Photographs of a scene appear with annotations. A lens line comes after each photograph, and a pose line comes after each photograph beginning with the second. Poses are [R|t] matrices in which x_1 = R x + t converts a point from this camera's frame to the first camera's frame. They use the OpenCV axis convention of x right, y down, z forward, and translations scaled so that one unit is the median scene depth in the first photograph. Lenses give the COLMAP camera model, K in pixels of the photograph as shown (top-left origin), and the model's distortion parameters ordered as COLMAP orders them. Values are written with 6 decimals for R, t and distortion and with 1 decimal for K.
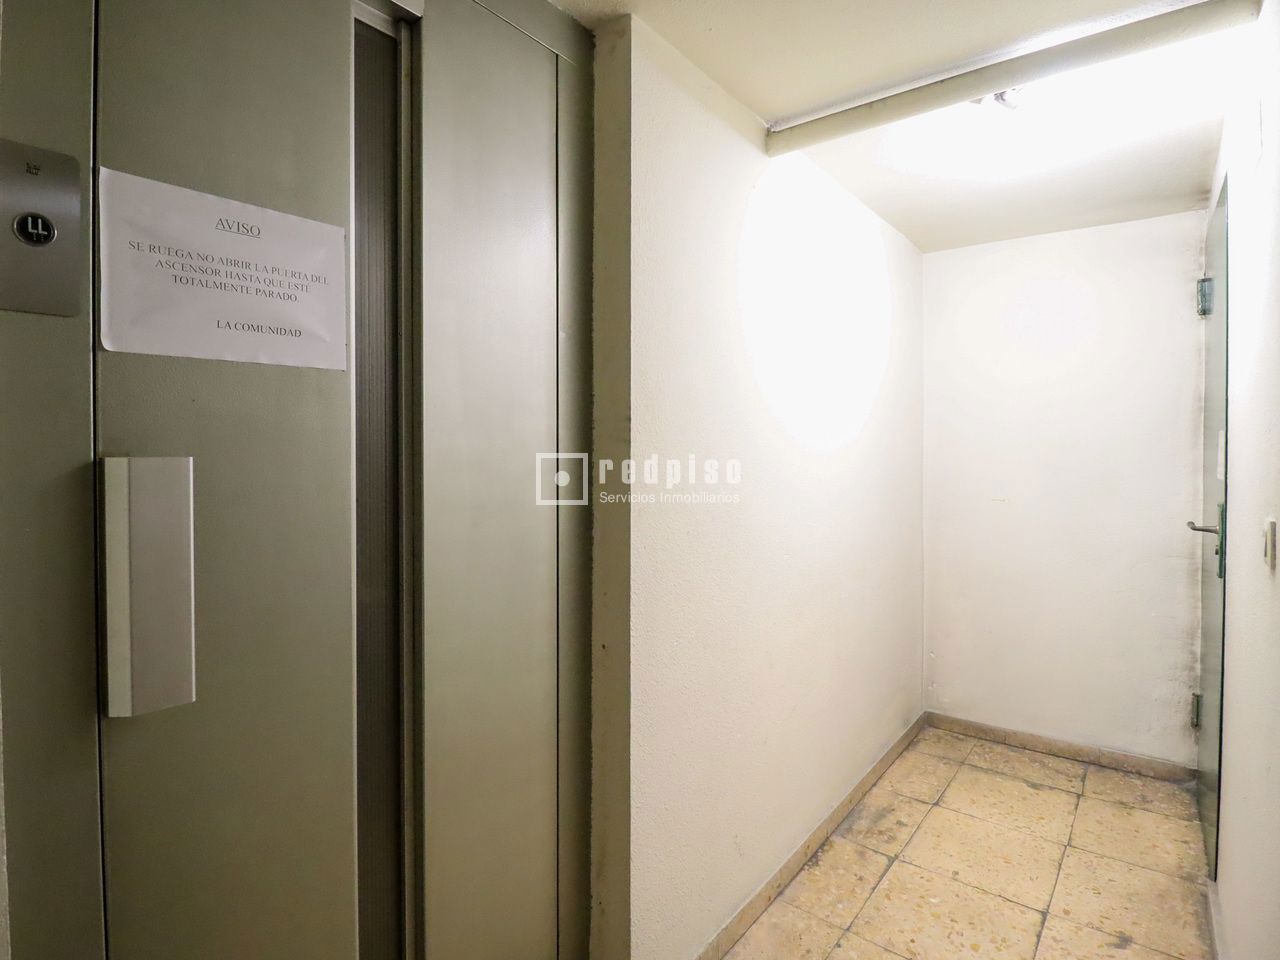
lens RADIAL K [[665.6, 0, 635.7], [0, 665.6, 459.3], [0, 0, 1]] dist [0.001413, -0.014598]
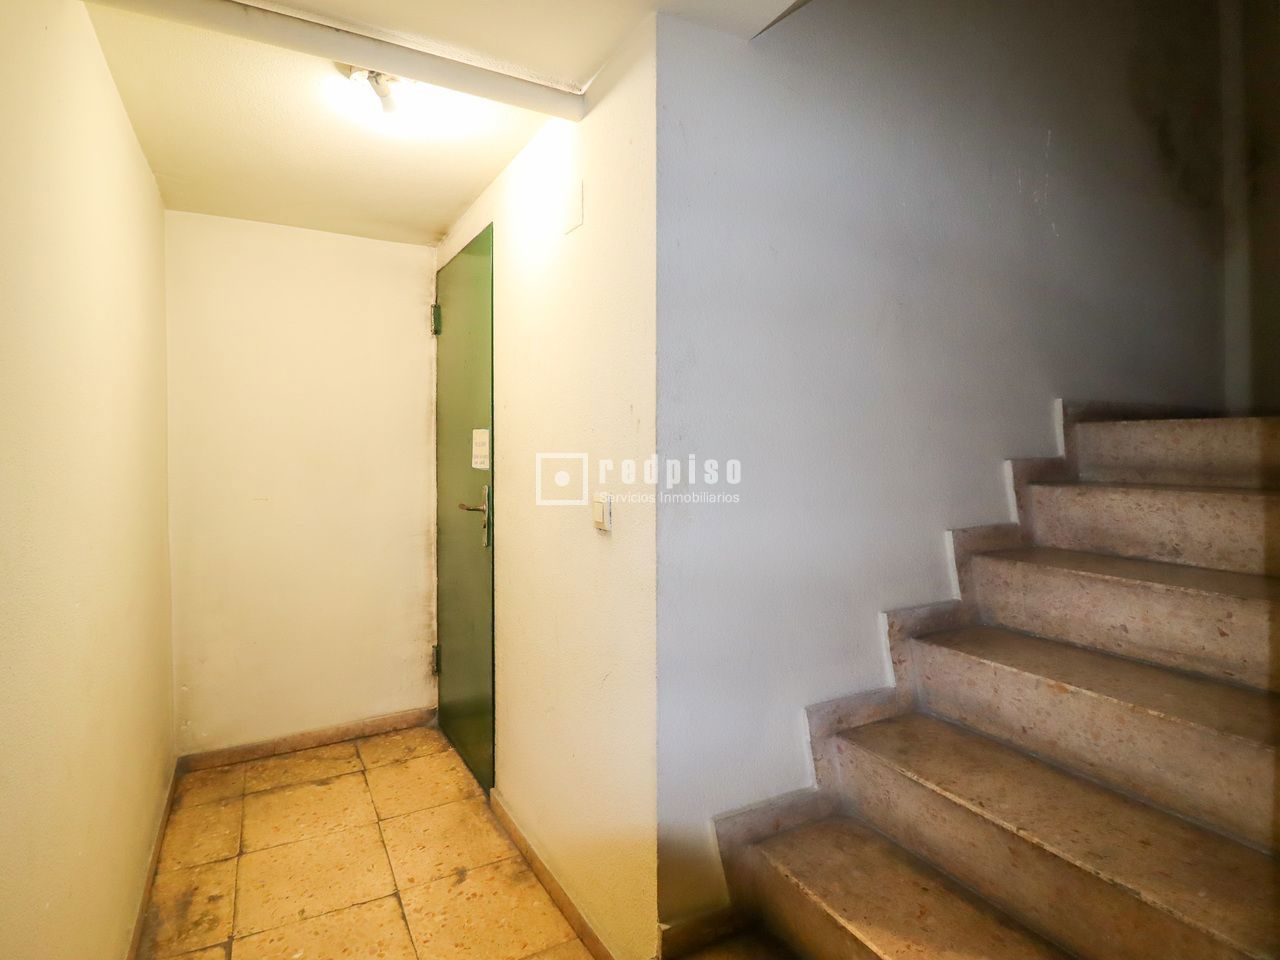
lens RADIAL K [[665.6, 0, 635.7], [0, 665.6, 459.3], [0, 0, 1]] dist [0.001413, -0.014598]
pose [[0.389817, -0.021048, 0.920652, -0.131138], [0.015877, 0.999744, 0.016134, -0.002324], [-0.920756, 0.008328, 0.390051, 0.180796]]
